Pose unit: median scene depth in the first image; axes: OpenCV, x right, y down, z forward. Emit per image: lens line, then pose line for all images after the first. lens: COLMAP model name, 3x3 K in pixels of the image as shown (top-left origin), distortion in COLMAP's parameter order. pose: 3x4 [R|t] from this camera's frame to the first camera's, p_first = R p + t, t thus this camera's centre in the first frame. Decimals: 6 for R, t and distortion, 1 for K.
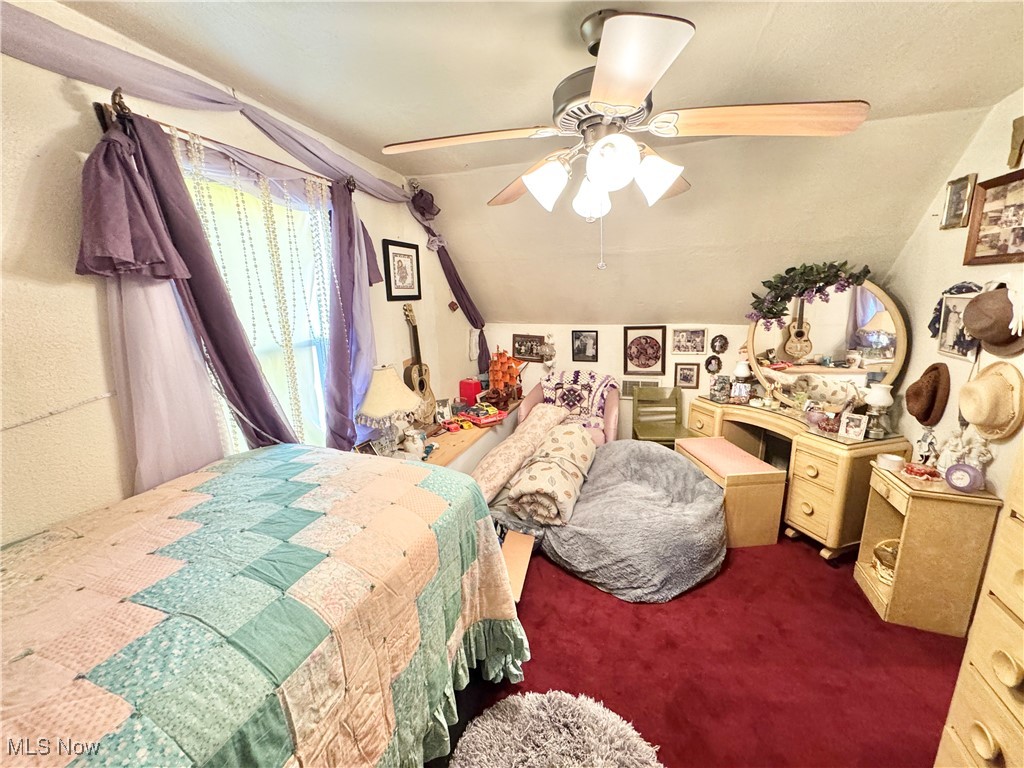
lens RADIAL K [[405.5, 0, 509.1], [0, 405.5, 387.6], [0, 0, 1]] dist [-0.003717, 0.000322]
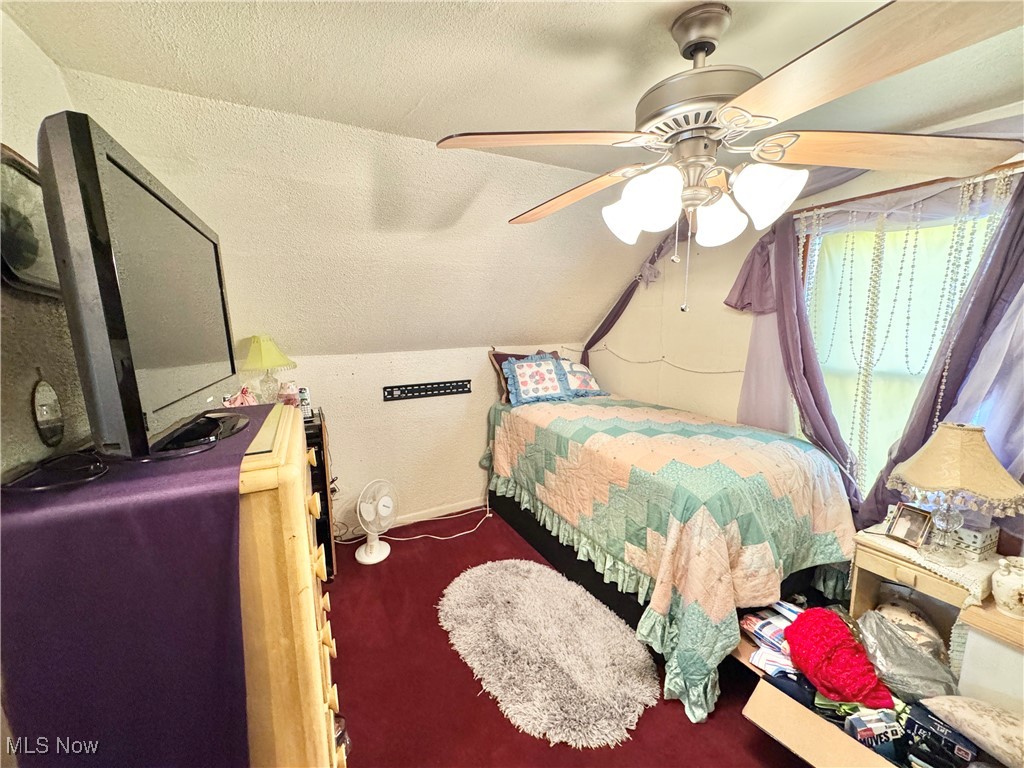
lens RADIAL K [[405.5, 0, 515.5], [0, 405.5, 385.9], [0, 0, 1]] dist [-0.003717, 0.000322]
pose [[-0.669161, 0.160558, -0.725565, 0.531413], [-0.130545, 0.935798, 0.327476, -0.185329], [0.731561, 0.313853, -0.605239, 0.634514]]
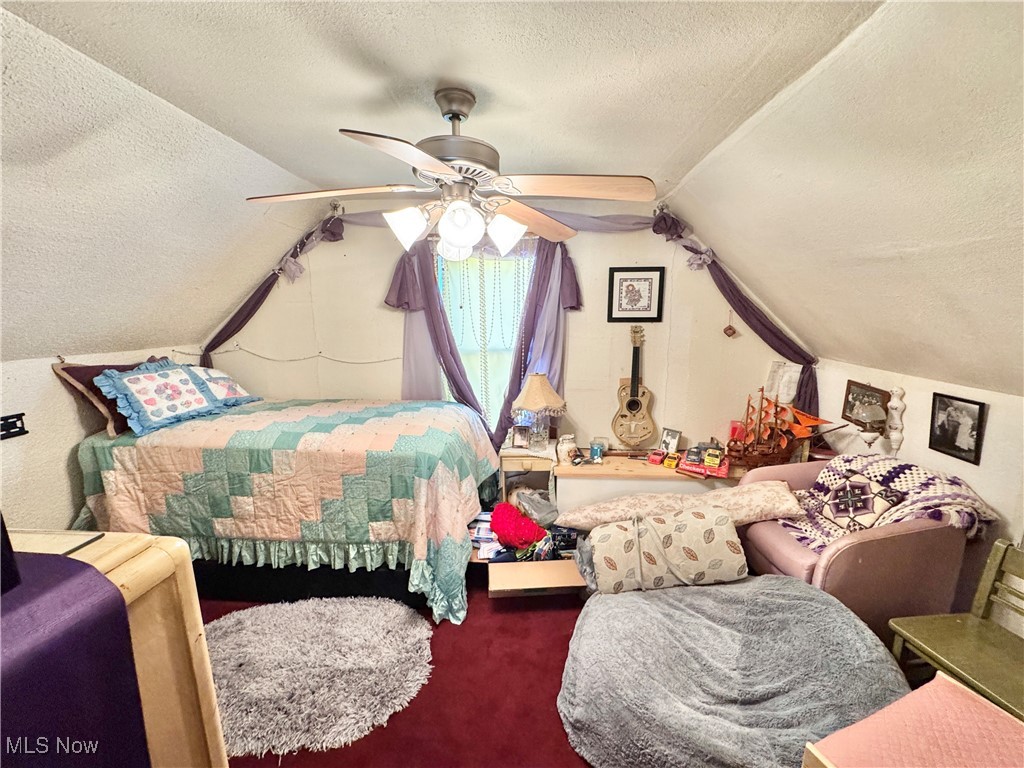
lens RADIAL K [[405.5, 0, 510.2], [0, 405.5, 385.7], [0, 0, 1]] dist [-0.003717, 0.000322]
pose [[0.274028, 0.203179, -0.940014, 0.664402], [-0.216622, 0.965351, 0.145507, -0.138913], [0.937008, 0.163755, 0.308546, 0.403788]]
